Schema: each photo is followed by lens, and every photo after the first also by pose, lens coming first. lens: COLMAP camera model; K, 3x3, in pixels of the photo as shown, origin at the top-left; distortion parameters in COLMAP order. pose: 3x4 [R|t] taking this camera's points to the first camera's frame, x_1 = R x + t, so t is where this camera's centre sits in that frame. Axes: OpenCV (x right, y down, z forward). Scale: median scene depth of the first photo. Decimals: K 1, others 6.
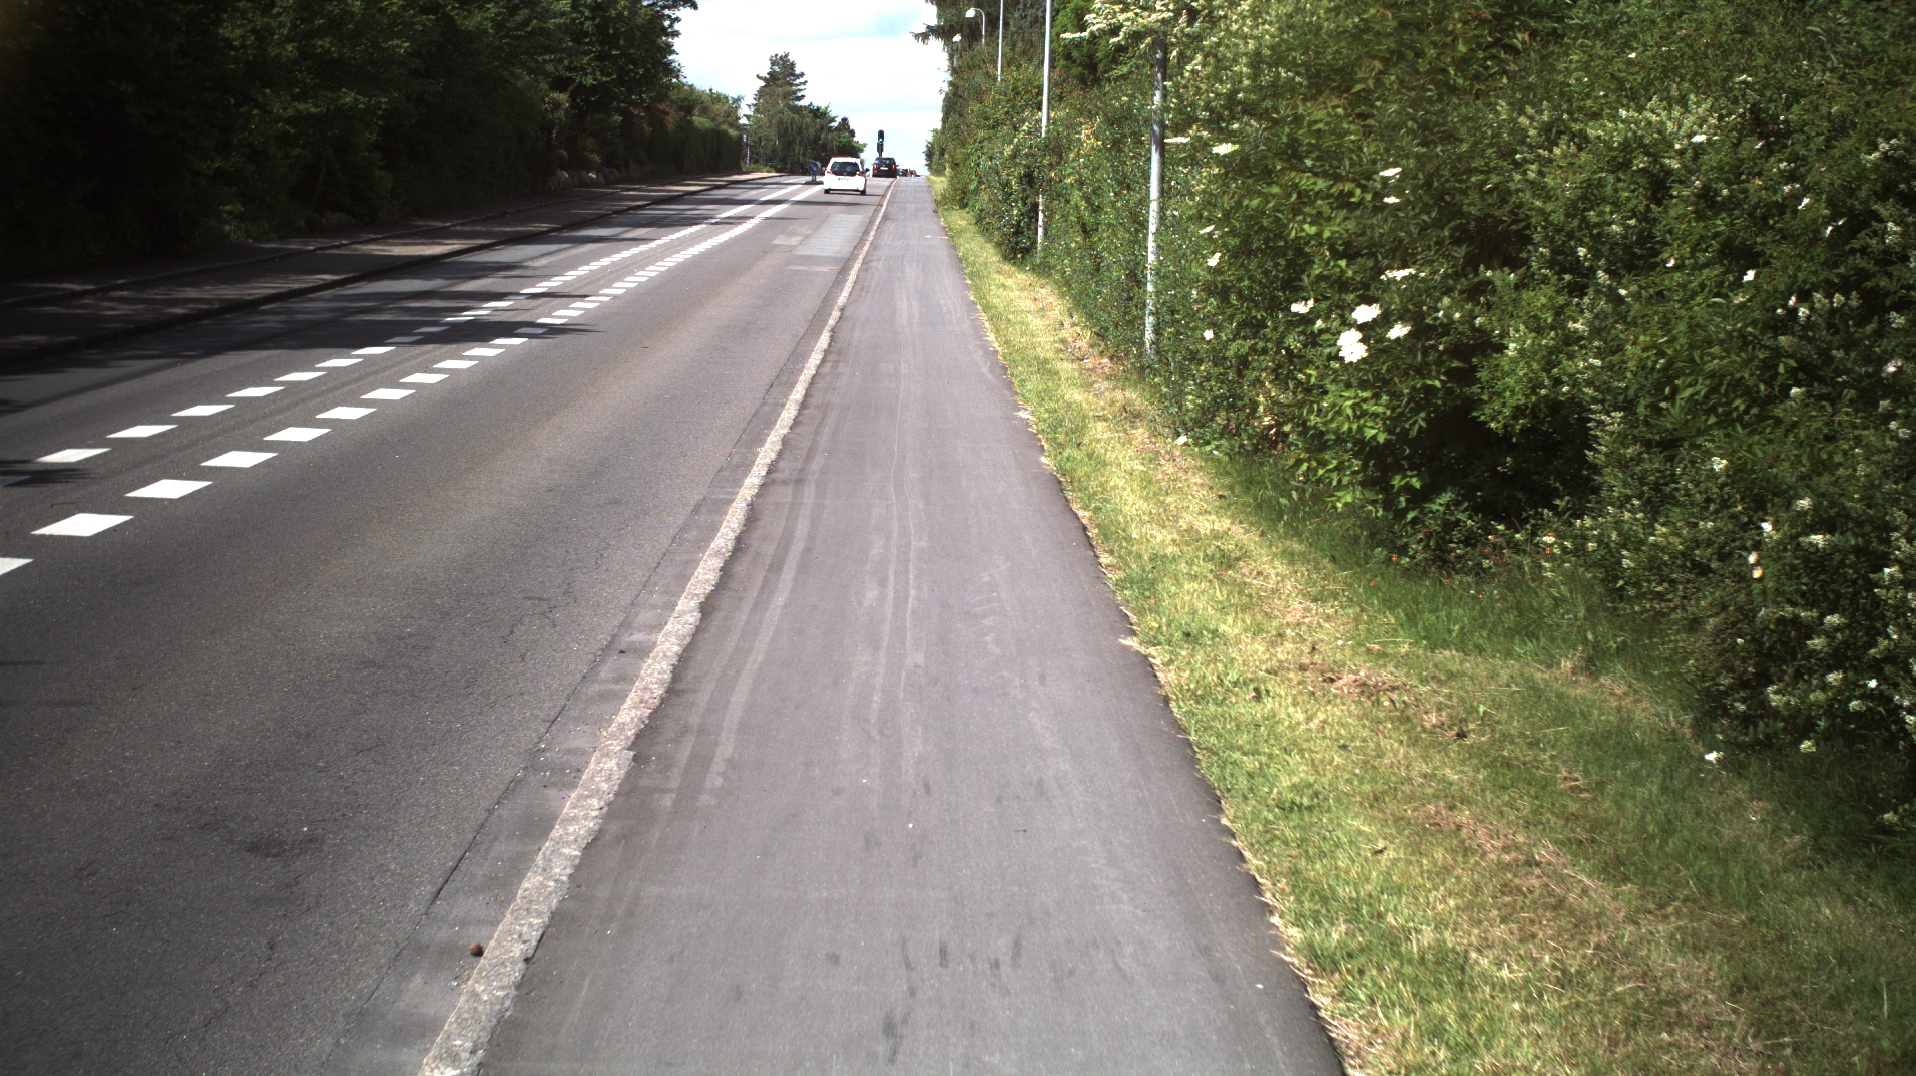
lens RADIAL K [[3126.8, 0, 958.0], [0, 3126.8, 538.0], [0, 0, 1]] dist [-0.276582, 0.309378]
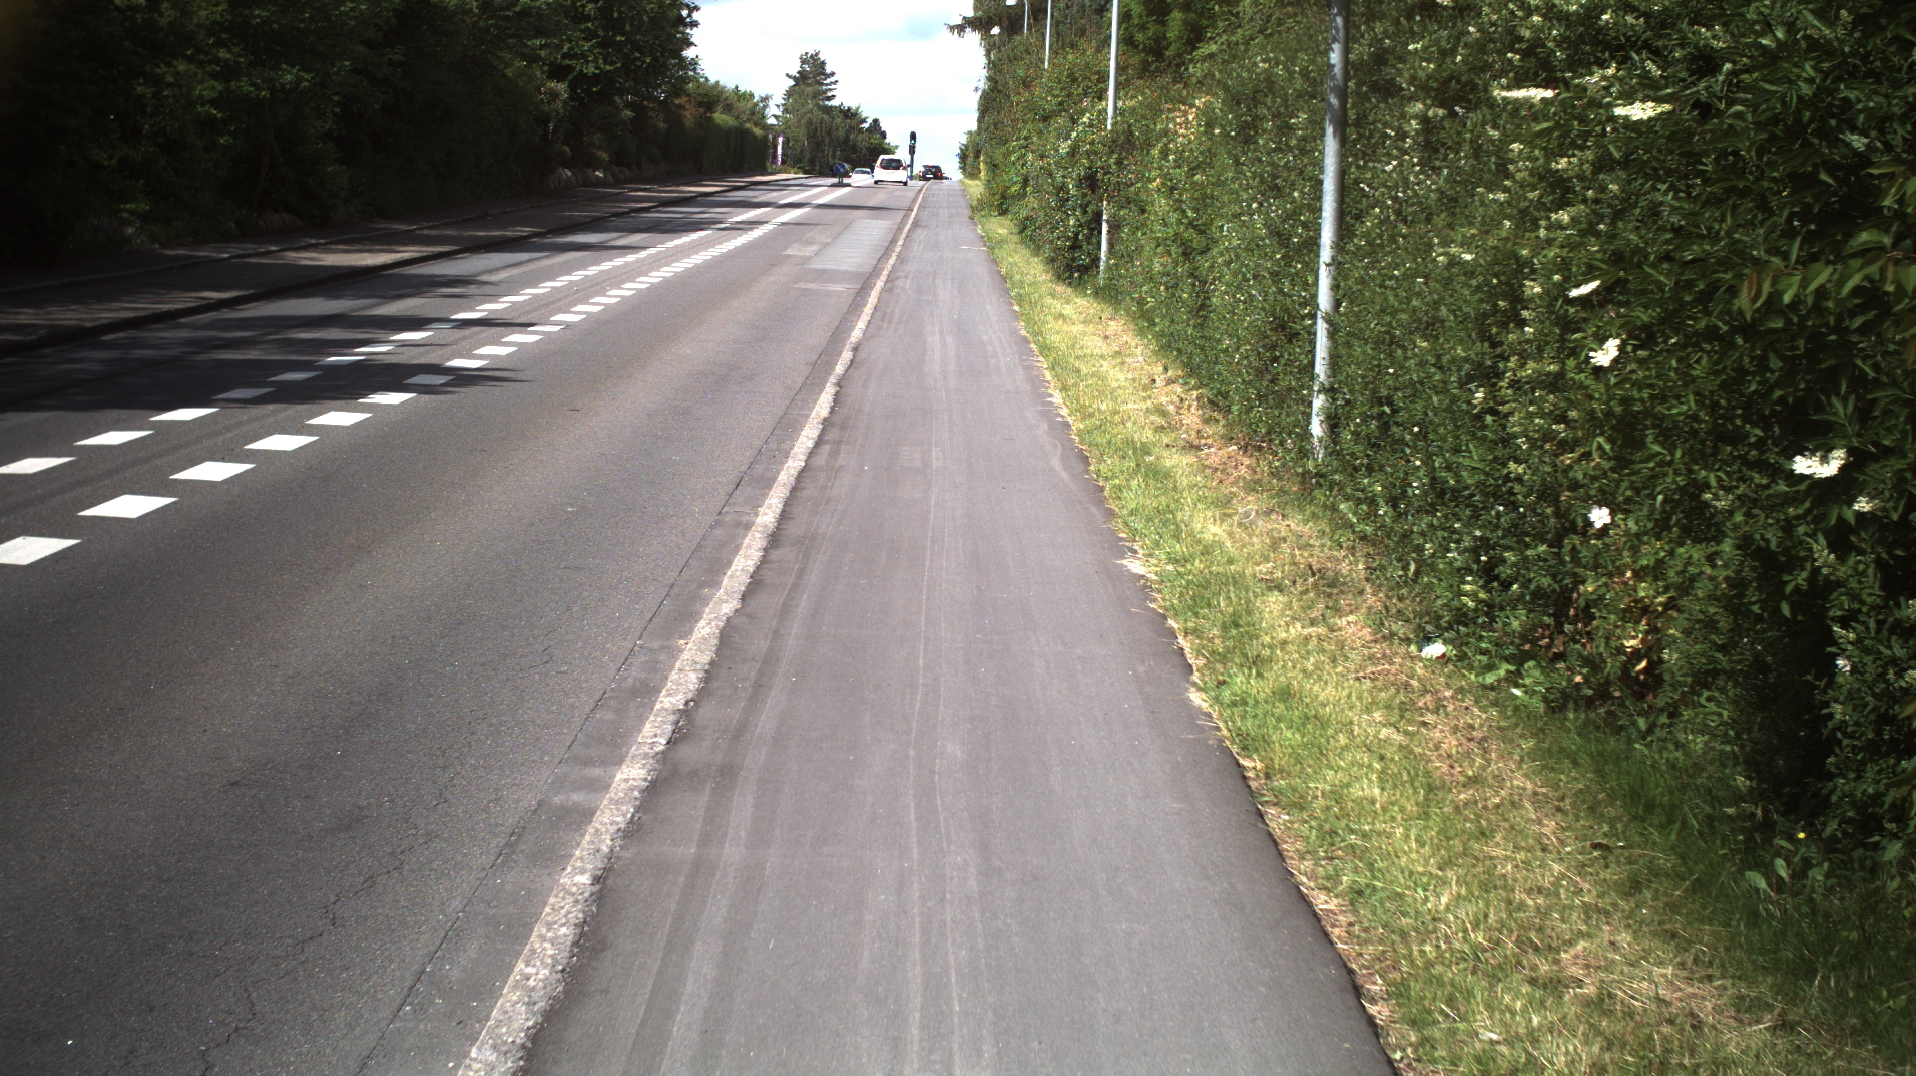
lens RADIAL K [[3126.8, 0, 958.0], [0, 3126.8, 538.0], [0, 0, 1]] dist [-0.276582, 0.309378]
pose [[0.999890, 0.011804, -0.008931, -0.003305], [-0.011816, 0.999929, -0.001288, -0.018840], [0.008915, 0.001394, 0.999959, 0.169198]]
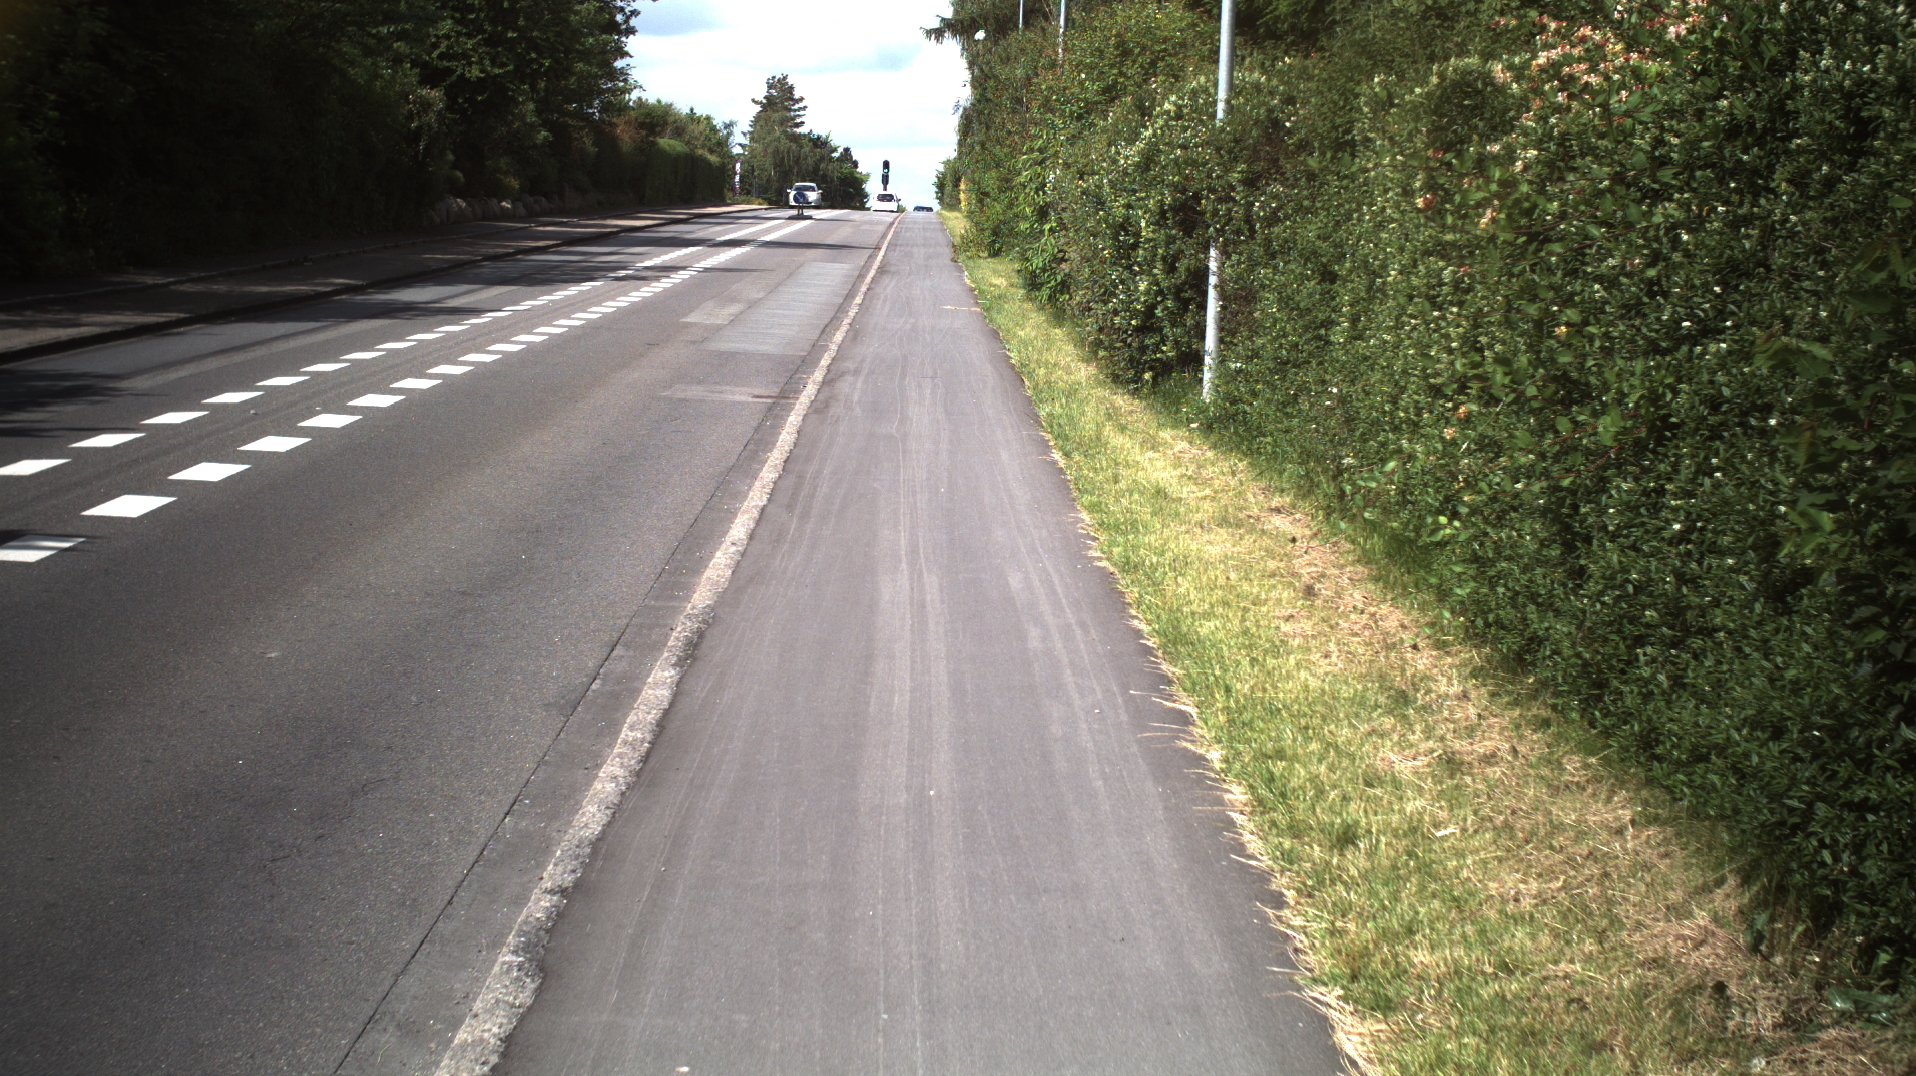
lens RADIAL K [[3126.8, 0, 958.0], [0, 3126.8, 538.0], [0, 0, 1]] dist [-0.276582, 0.309378]
pose [[0.999941, 0.010755, -0.001198, -0.008316], [-0.010768, 0.999877, -0.011430, -0.058221], [0.001075, 0.011442, 0.999934, 0.507195]]
